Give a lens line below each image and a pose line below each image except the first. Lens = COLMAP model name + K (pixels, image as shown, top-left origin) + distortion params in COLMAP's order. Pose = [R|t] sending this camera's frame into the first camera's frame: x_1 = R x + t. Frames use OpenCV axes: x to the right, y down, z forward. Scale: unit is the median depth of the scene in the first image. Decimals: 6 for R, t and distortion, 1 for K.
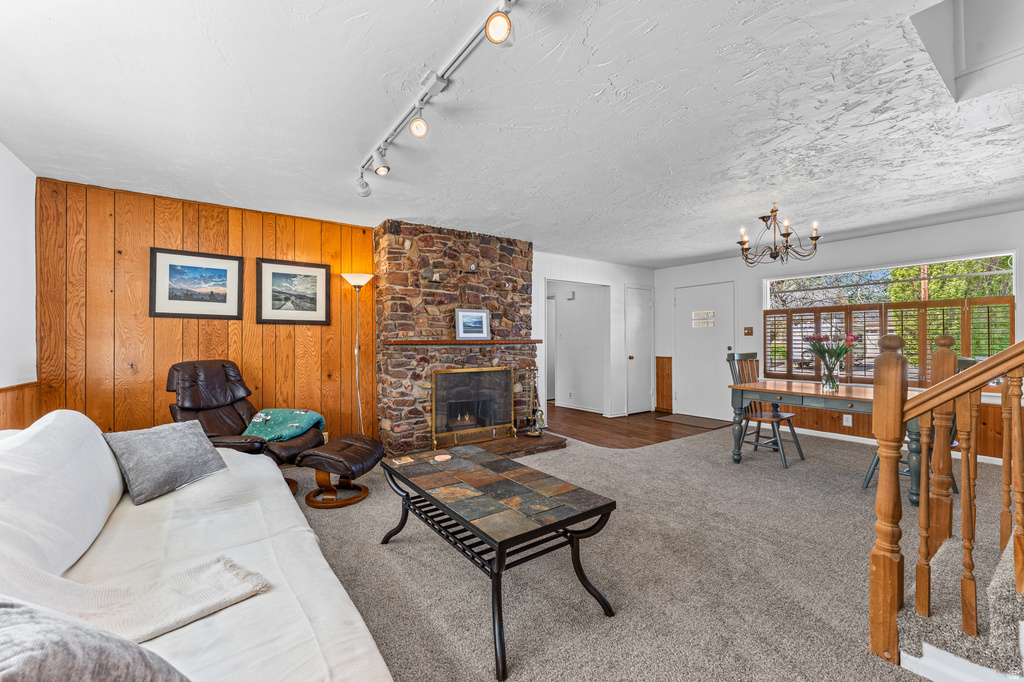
lens RADIAL K [[410.6, 0, 512.2], [0, 410.6, 338.8], [0, 0, 1]] dist [-0.001858, -0.000392]
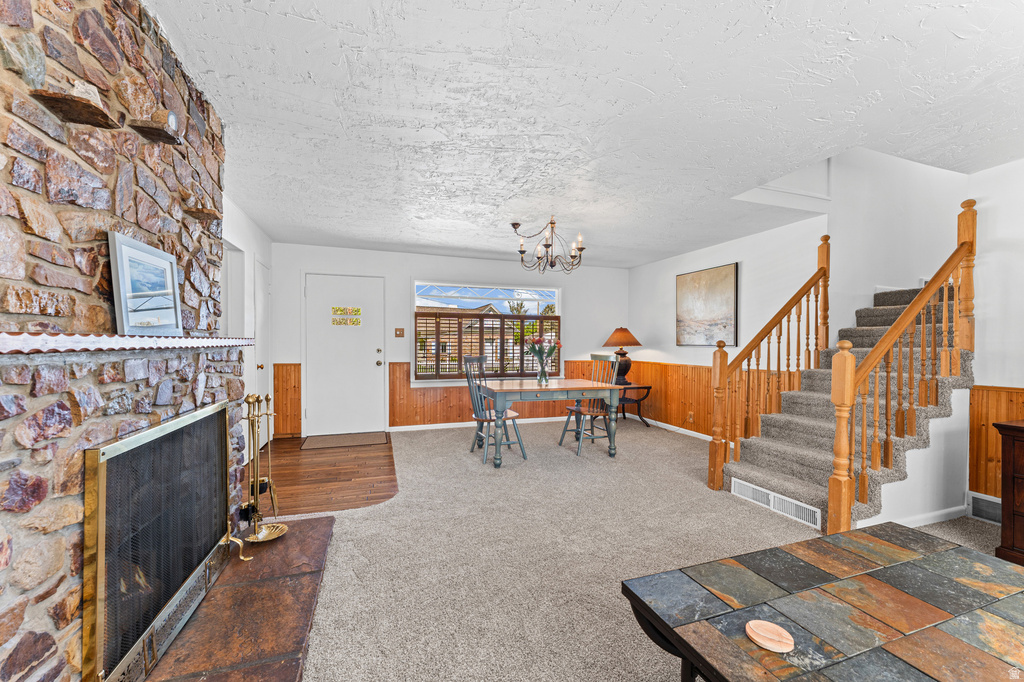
lens RADIAL K [[410.6, 0, 509.6], [0, 410.6, 345.8], [0, 0, 1]] dist [-0.001858, -0.000392]
pose [[0.287472, -0.002437, 0.957786, -0.386080], [-0.011028, 0.999922, 0.005854, 0.006161], [-0.957726, -0.012245, 0.287423, 0.704219]]
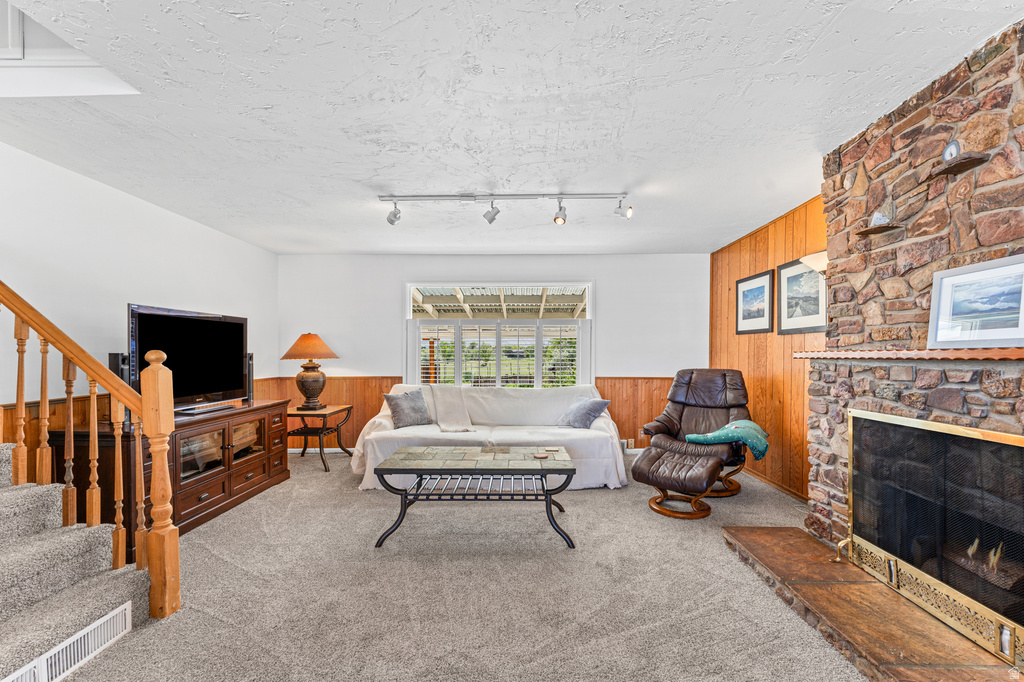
lens RADIAL K [[410.6, 0, 507.4], [0, 410.6, 364.5], [0, 0, 1]] dist [-0.001858, -0.000392]
pose [[-0.589914, 0.021107, -0.807190, 0.502461], [0.009024, 0.999768, 0.019548, 0.007273], [0.807415, 0.004248, -0.589968, 1.003577]]
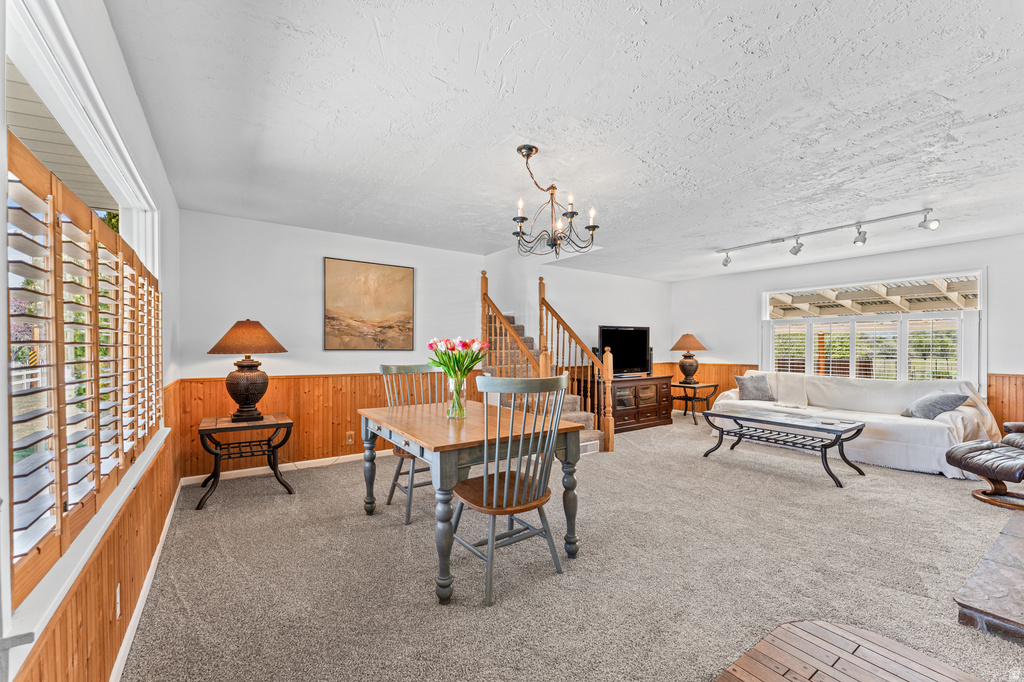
lens RADIAL K [[410.6, 0, 507.2], [0, 410.6, 343.5], [0, 0, 1]] dist [-0.001858, -0.000392]
pose [[-0.999933, 0.001498, 0.011509, 0.642836], [0.001302, 0.999854, -0.017044, 0.007797], [-0.011533, -0.017028, -0.999788, 1.610574]]
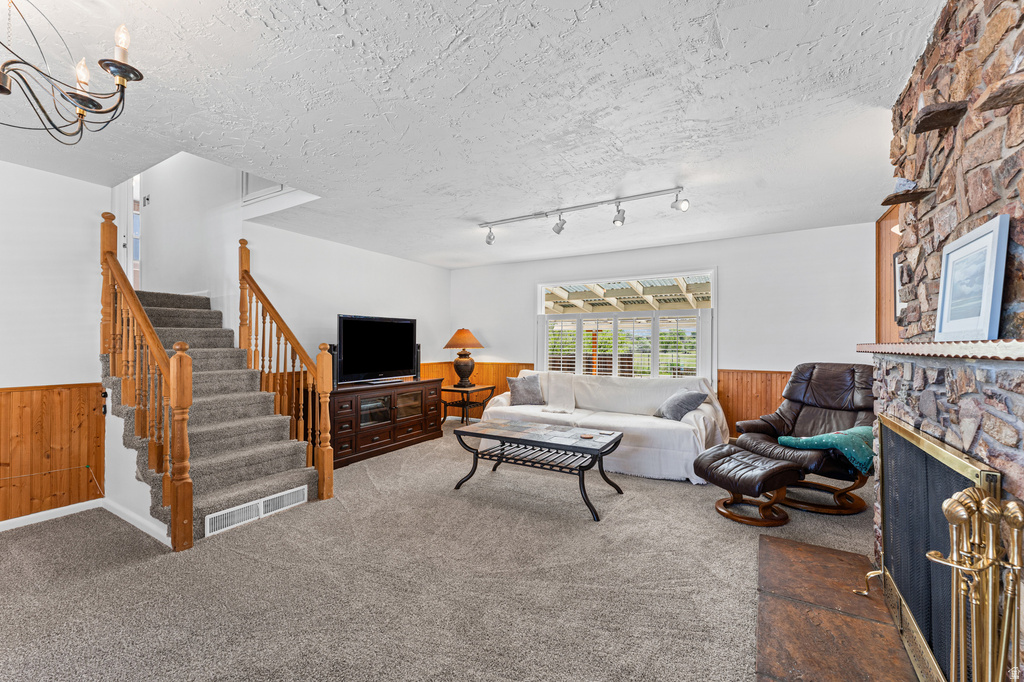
lens RADIAL K [[410.6, 0, 512.4], [0, 410.6, 338.9], [0, 0, 1]] dist [-0.001858, -0.000392]
pose [[-0.909838, -0.004070, -0.414944, 0.359242], [0.004464, 0.999798, -0.019593, 0.006059], [0.414940, -0.019679, -0.909636, 1.297833]]
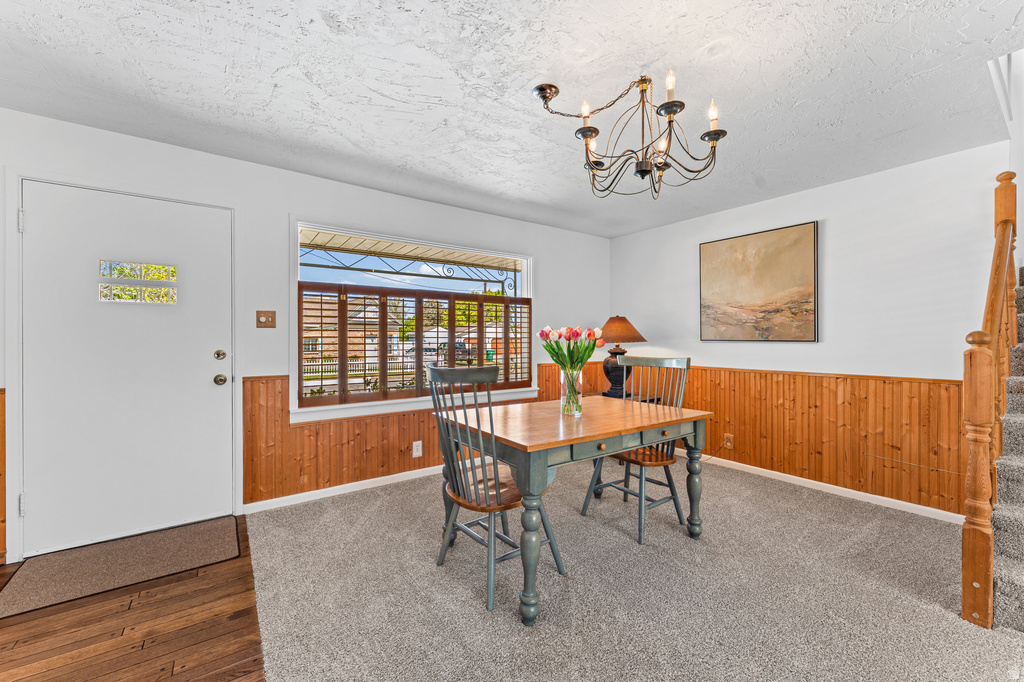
lens RADIAL K [[410.6, 0, 508.1], [0, 410.6, 338.4], [0, 0, 1]] dist [-0.001858, -0.000392]
pose [[-0.001773, 0.005021, 0.999986, 0.115569], [-0.006578, 0.999966, -0.005032, 0.008789], [-0.999977, -0.006587, -0.001740, 1.036408]]
